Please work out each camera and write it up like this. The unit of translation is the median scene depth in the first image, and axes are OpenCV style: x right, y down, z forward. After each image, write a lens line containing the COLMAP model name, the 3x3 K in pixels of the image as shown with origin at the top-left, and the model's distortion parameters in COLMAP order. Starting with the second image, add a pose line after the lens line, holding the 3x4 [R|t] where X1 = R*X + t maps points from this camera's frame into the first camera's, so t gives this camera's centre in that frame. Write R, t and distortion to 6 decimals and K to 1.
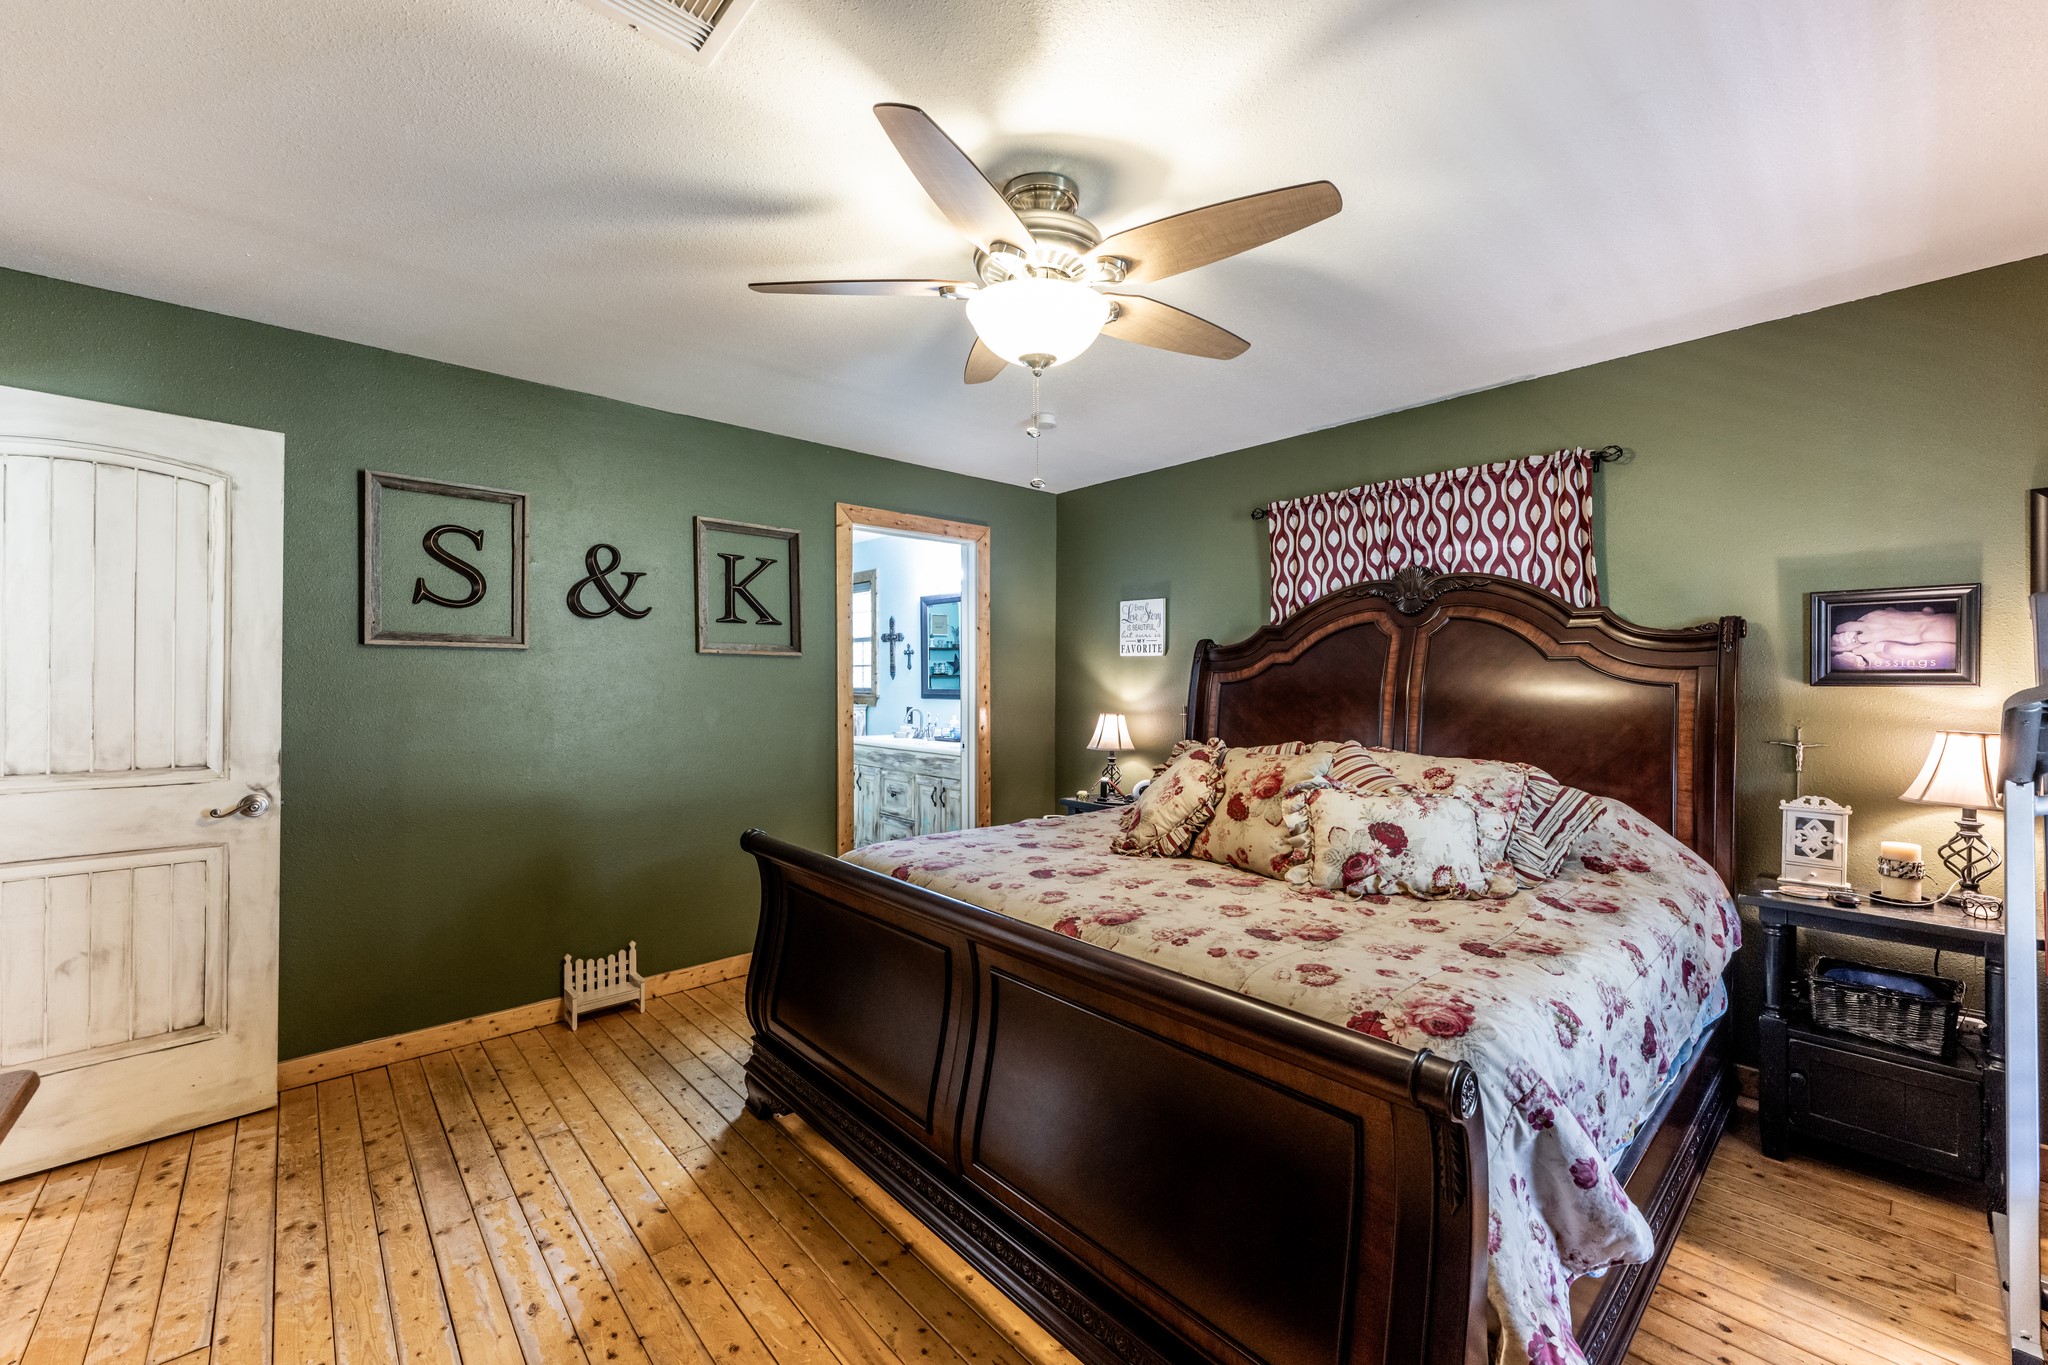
lens RADIAL K [[829.3, 0, 1015.7], [0, 829.3, 687.2], [0, 0, 1]] dist [-0.002543, 0.000112]
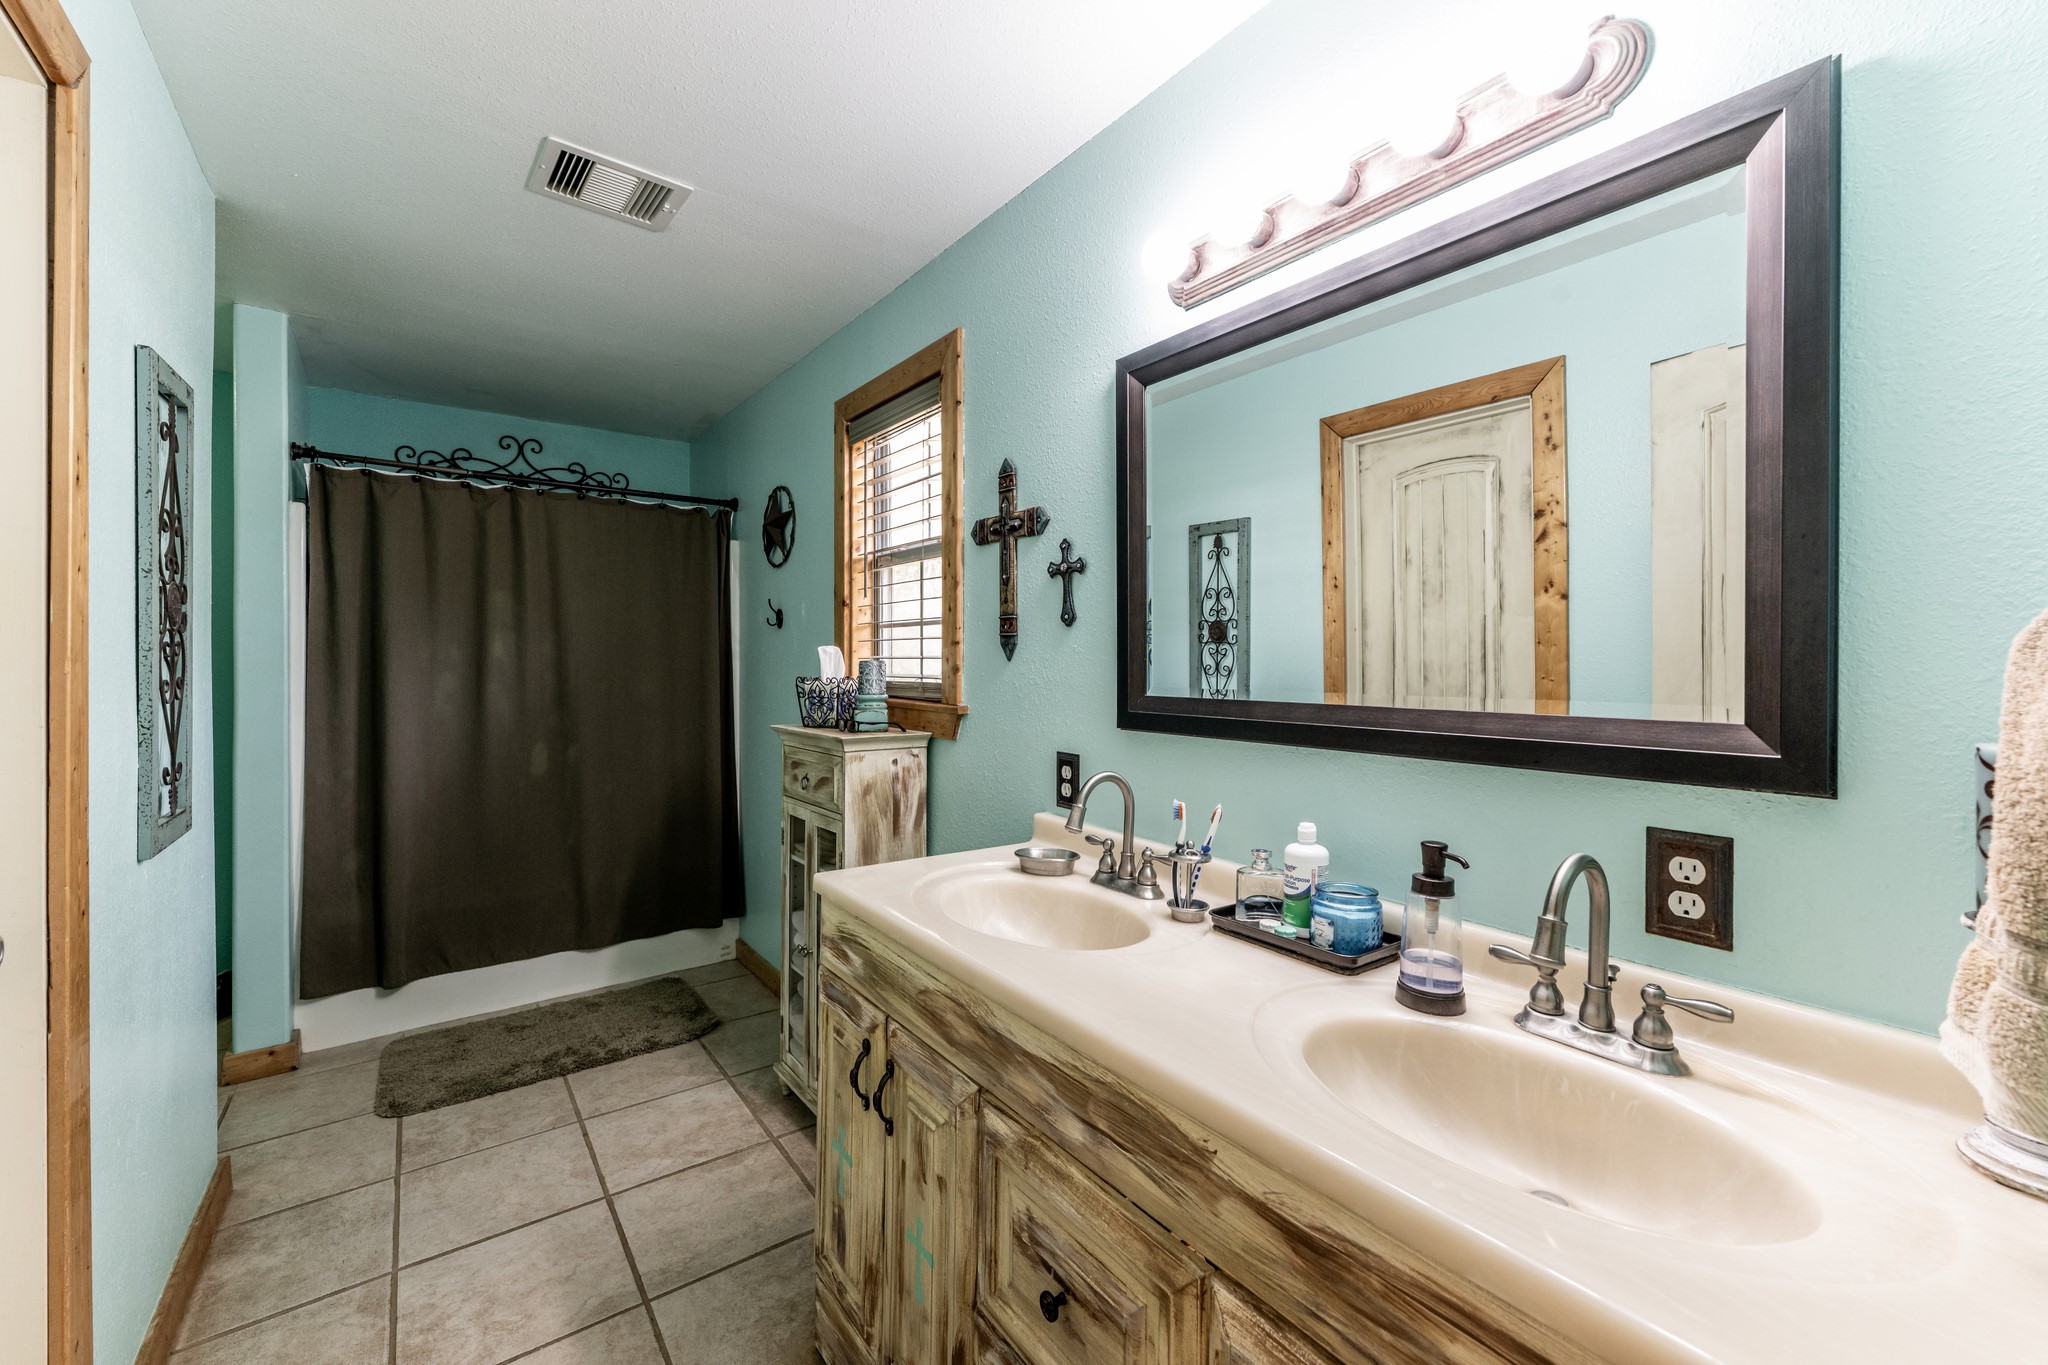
lens RADIAL K [[829.3, 0, 1021.9], [0, 829.3, 667.7], [0, 0, 1]] dist [-0.002543, 0.000112]
pose [[0.996328, -0.000192, -0.085622, -0.116220], [-0.000058, 0.999996, -0.002923, -0.005669], [0.085622, 0.002917, 0.996323, 0.685306]]
